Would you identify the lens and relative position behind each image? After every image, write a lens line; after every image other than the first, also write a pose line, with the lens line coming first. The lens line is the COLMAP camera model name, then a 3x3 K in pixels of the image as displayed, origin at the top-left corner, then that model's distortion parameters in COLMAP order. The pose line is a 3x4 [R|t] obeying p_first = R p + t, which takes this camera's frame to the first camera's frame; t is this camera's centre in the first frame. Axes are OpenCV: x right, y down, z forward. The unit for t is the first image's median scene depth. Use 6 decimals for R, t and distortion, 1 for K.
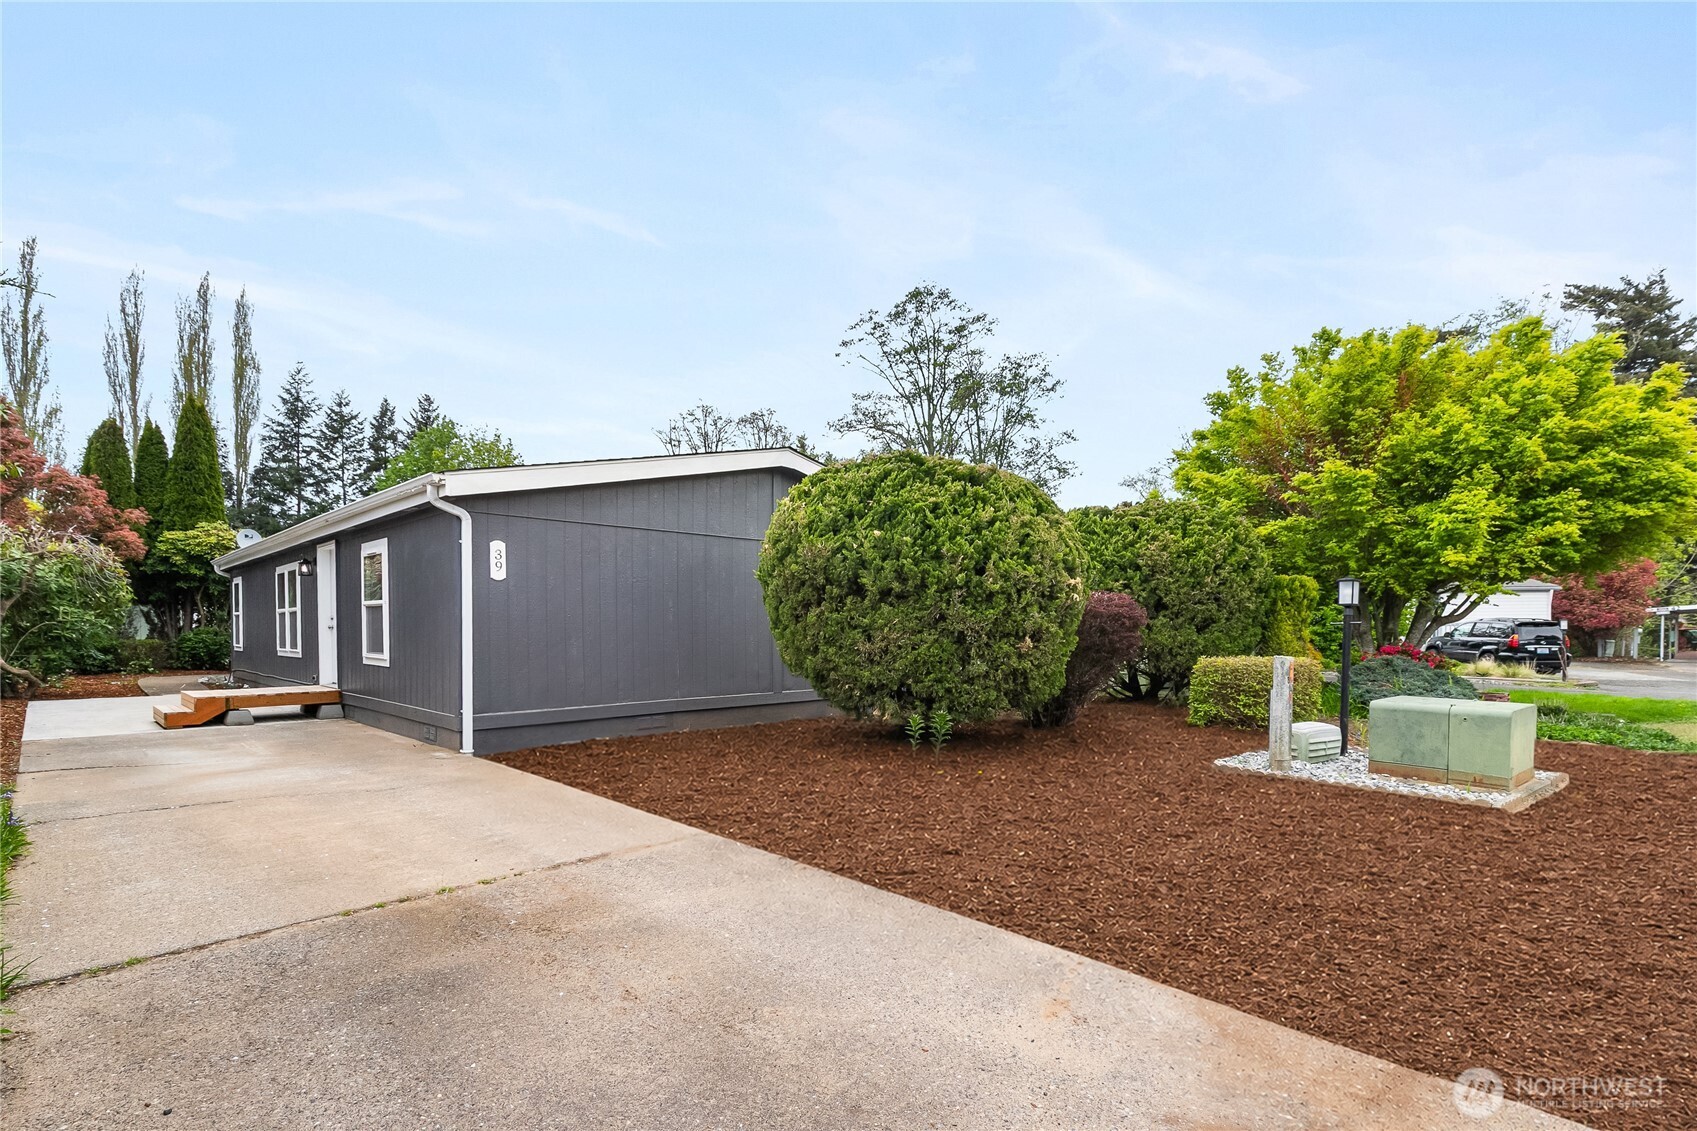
lens RADIAL K [[787.2, 0, 881.7], [0, 787.2, 641.4], [0, 0, 1]] dist [-0.000820, -0.000780]
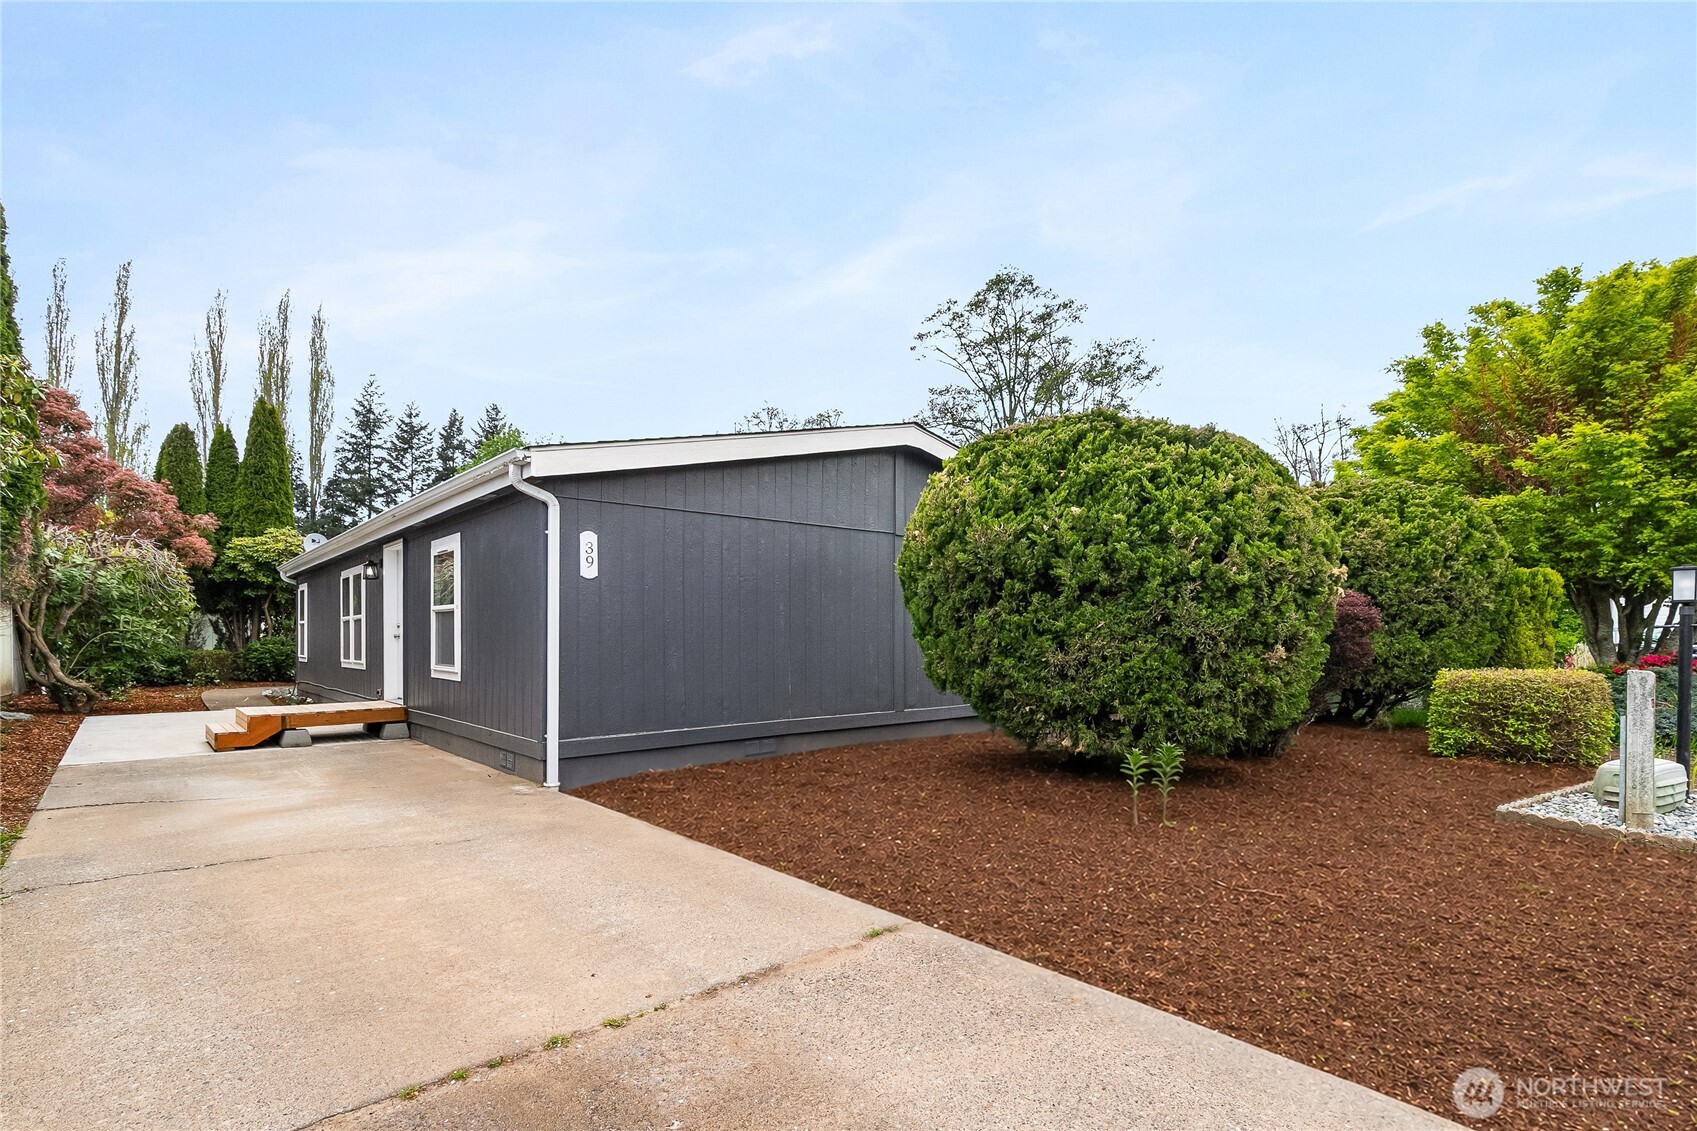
lens RADIAL K [[823.5, 0, 897.1], [0, 823.5, 627.9], [0, 0, 1]] dist [-0.000618, -0.000888]
pose [[0.997814, -0.003872, -0.065964, -0.082693], [0.002082, 0.999628, -0.027177, -0.000662], [0.066045, 0.026981, 0.997452, 0.121064]]
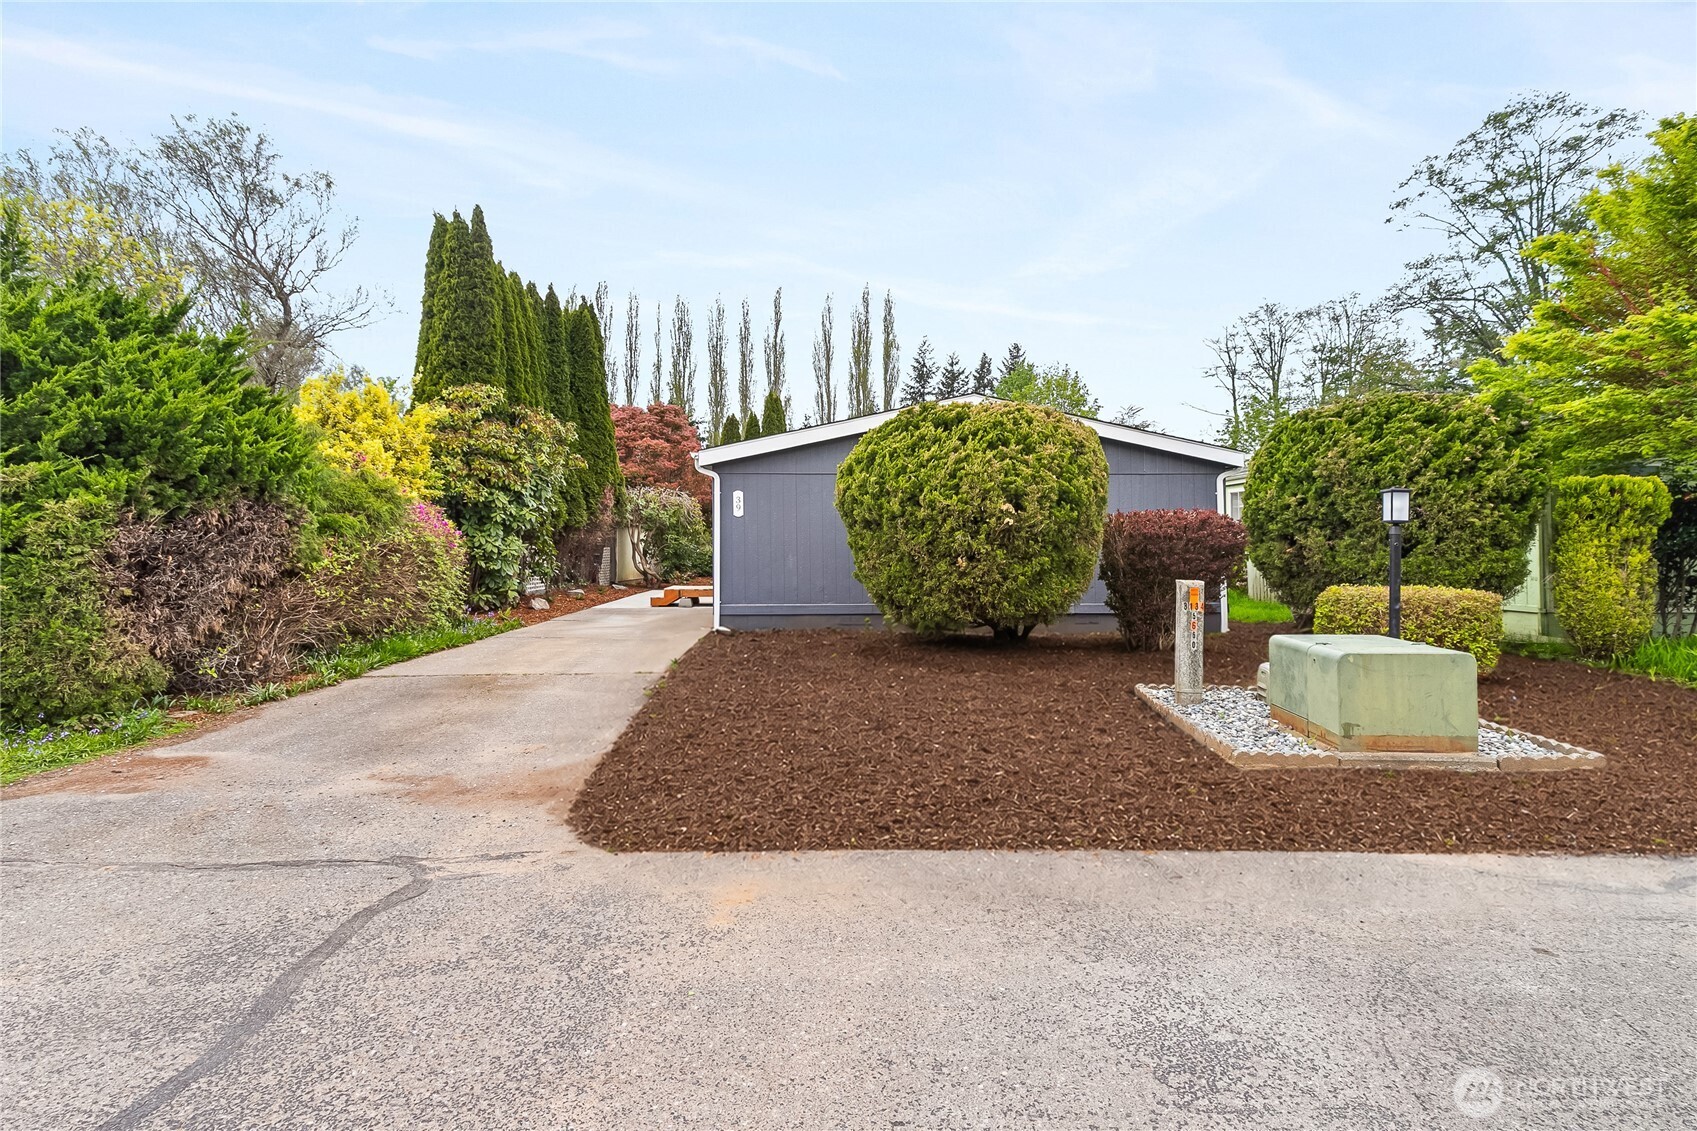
lens RADIAL K [[766.0, 0, 838.1], [0, 766.0, 558.0], [0, 0, 1]] dist [0.001242, -0.001571]
pose [[0.734315, 0.011887, -0.678705, 0.524551], [-0.012717, 0.999912, 0.003754, -0.004315], [0.678690, 0.005874, 0.734401, 0.035404]]
